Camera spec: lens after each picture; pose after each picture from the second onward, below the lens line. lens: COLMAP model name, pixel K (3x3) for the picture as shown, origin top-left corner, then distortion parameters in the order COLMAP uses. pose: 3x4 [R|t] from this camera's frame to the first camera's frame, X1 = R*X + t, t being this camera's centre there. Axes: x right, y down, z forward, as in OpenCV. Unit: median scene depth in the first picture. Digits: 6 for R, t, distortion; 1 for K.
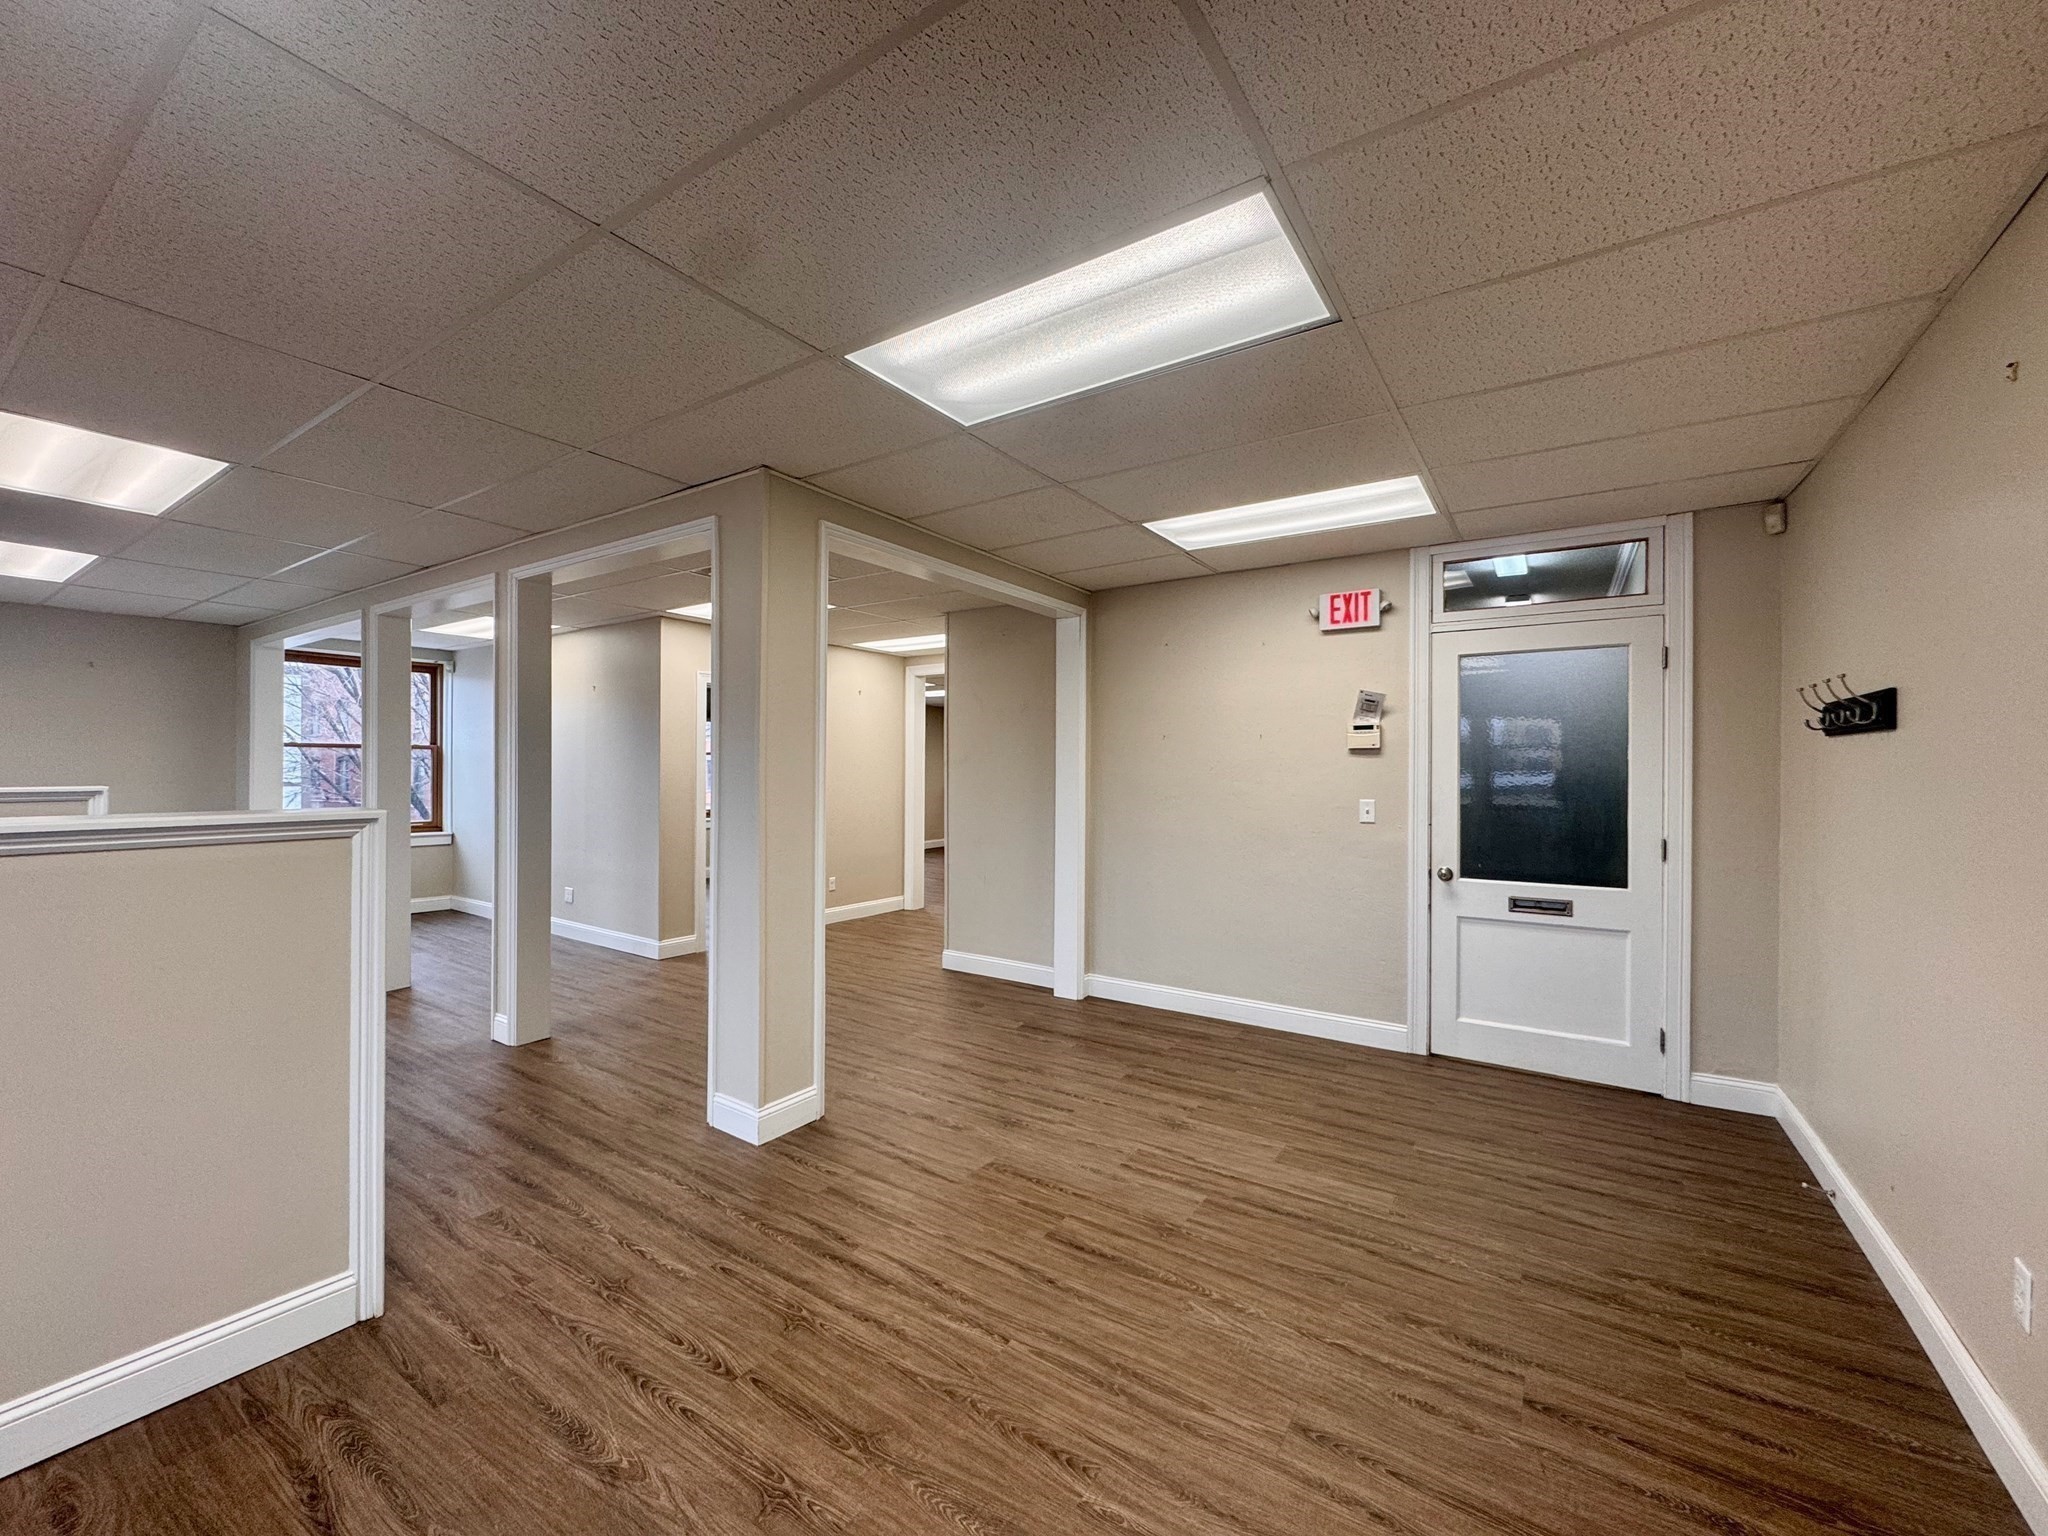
lens RADIAL K [[818.5, 0, 1026.3], [0, 818.5, 767.0], [0, 0, 1]] dist [-0.003741, 0.000797]
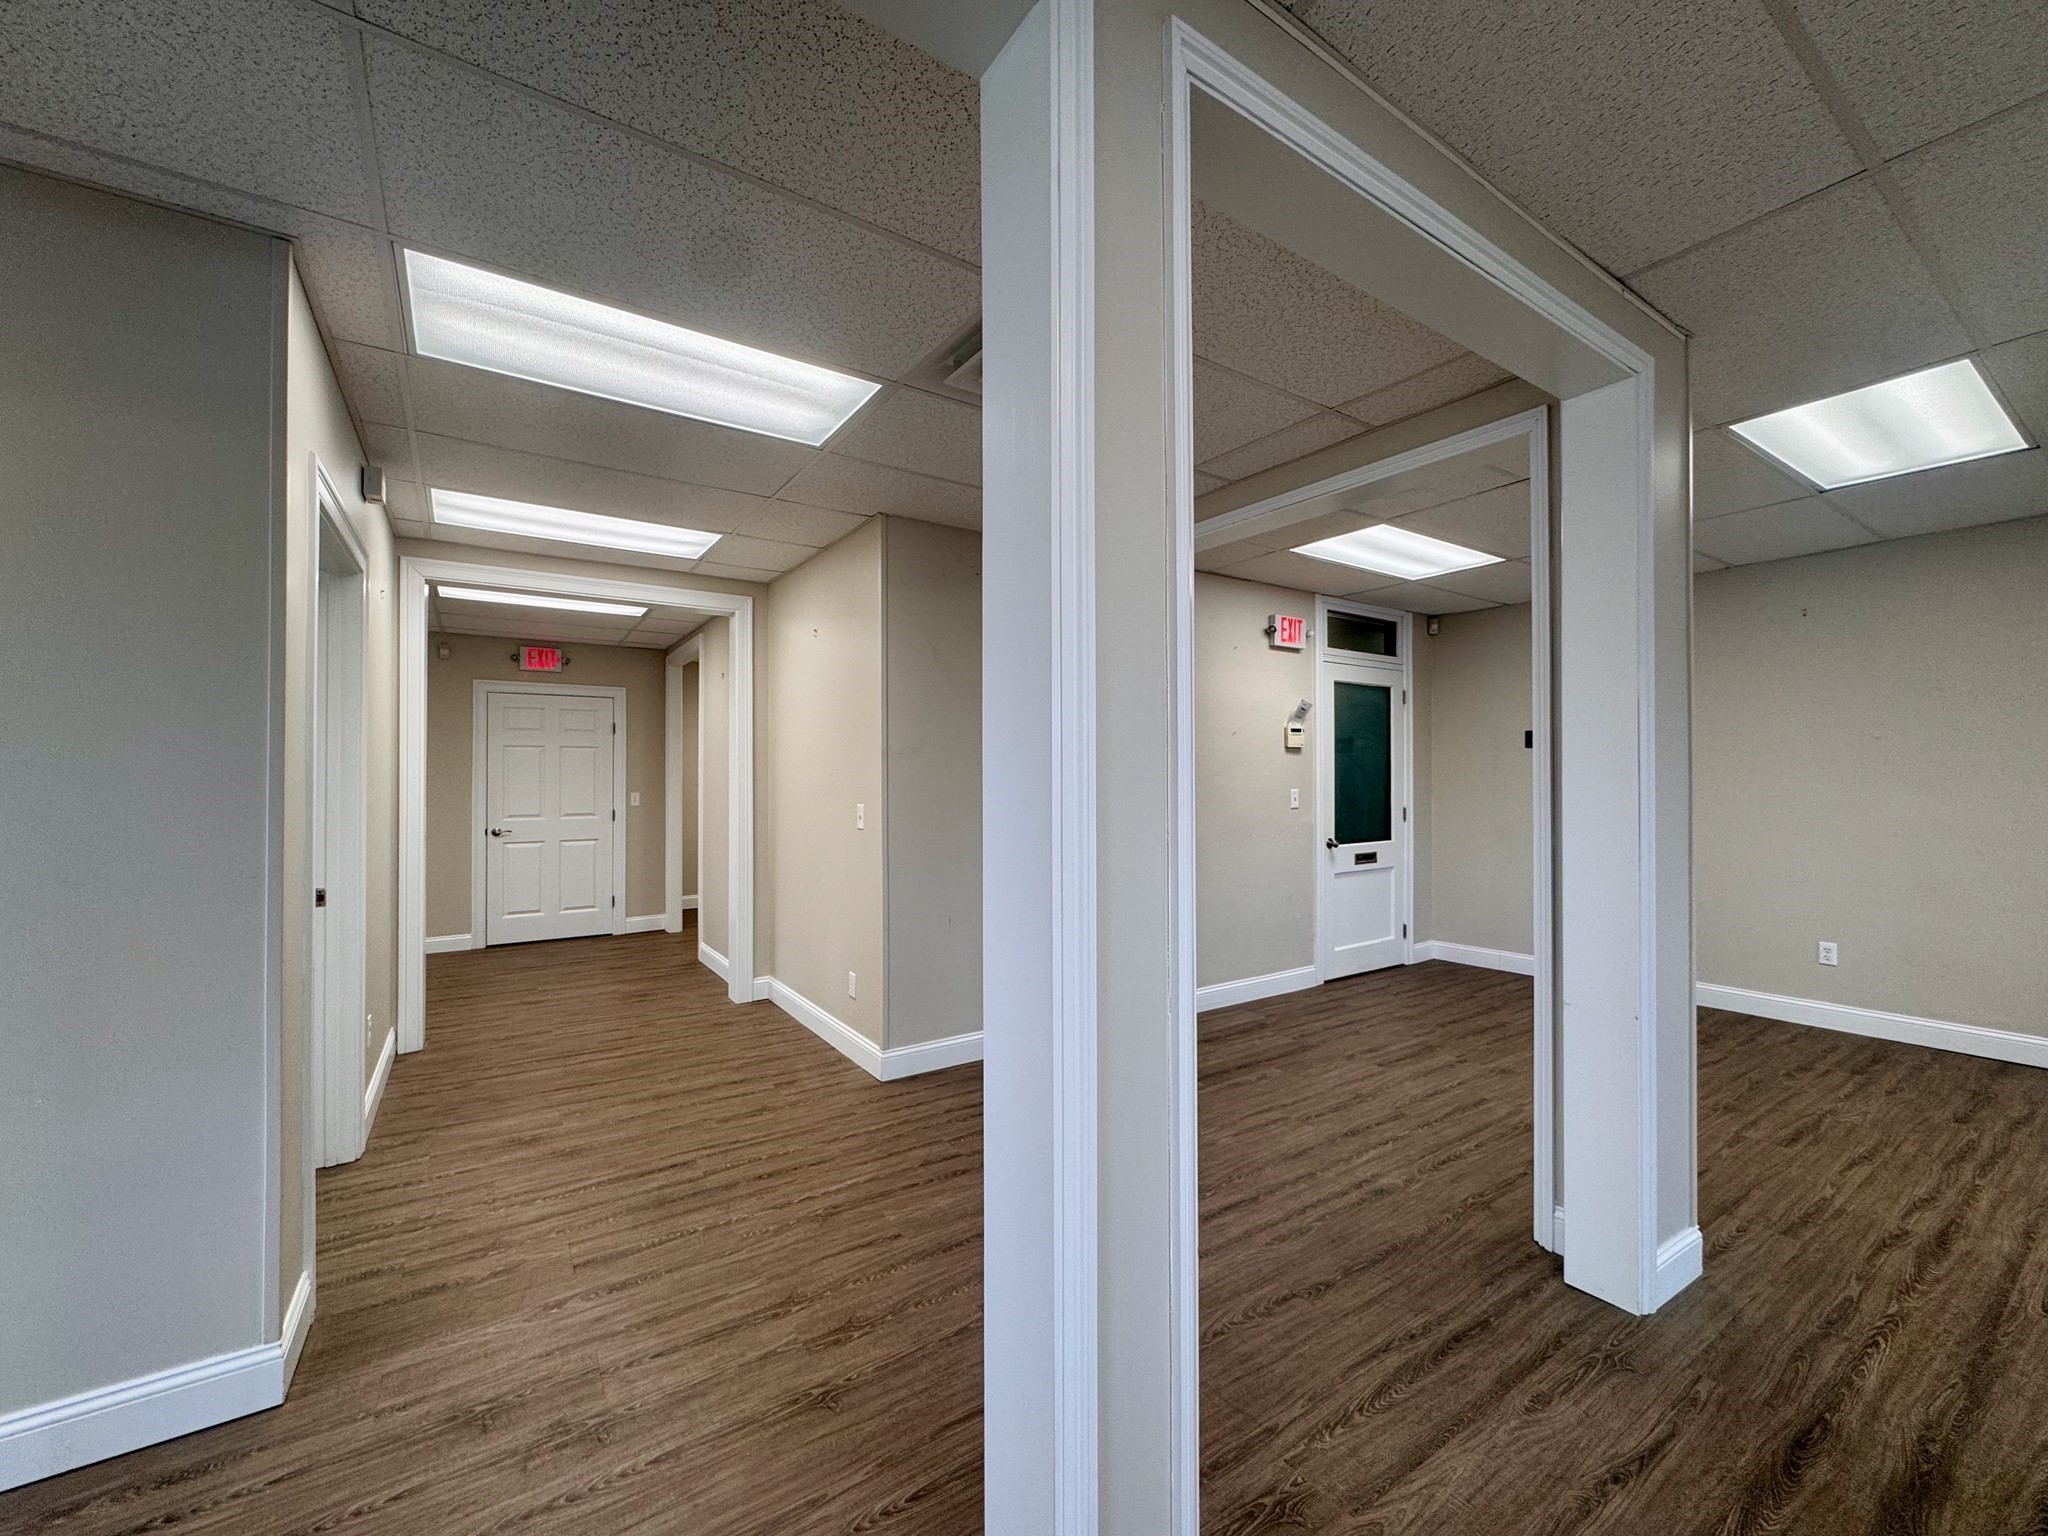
lens RADIAL K [[818.5, 0, 1017.1], [0, 818.5, 769.9], [0, 0, 1]] dist [-0.003741, 0.000797]
pose [[0.389267, 0.001833, 0.921123, -1.023021], [0.003317, 0.999989, -0.003392, 0.016019], [-0.921119, 0.004376, 0.389257, 1.062647]]
